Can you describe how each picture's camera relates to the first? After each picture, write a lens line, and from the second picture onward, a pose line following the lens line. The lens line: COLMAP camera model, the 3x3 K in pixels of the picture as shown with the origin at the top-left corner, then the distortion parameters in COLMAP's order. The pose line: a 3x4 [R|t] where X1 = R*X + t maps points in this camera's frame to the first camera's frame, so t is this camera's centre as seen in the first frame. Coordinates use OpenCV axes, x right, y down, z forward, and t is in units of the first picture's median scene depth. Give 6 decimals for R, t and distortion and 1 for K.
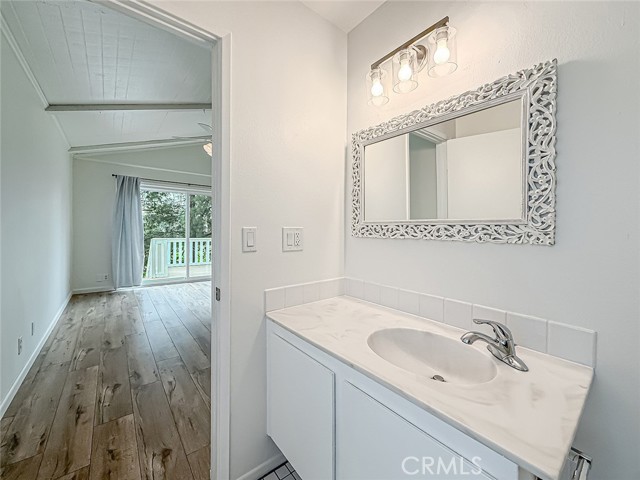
lens RADIAL K [[262.3, 0, 339.2], [0, 262.3, 232.3], [0, 0, 1]] dist [-0.008786, 0.000909]
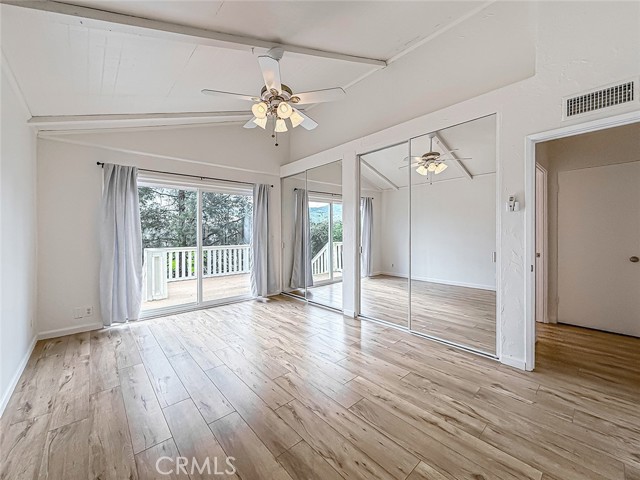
lens RADIAL K [[262.3, 0, 335.2], [0, 262.3, 228.7], [0, 0, 1]] dist [-0.008786, 0.000909]
pose [[0.998958, -0.024637, 0.038417, -0.365758], [0.025408, 0.999482, -0.019727, -0.022352], [-0.037911, 0.020682, 0.999067, 0.390633]]
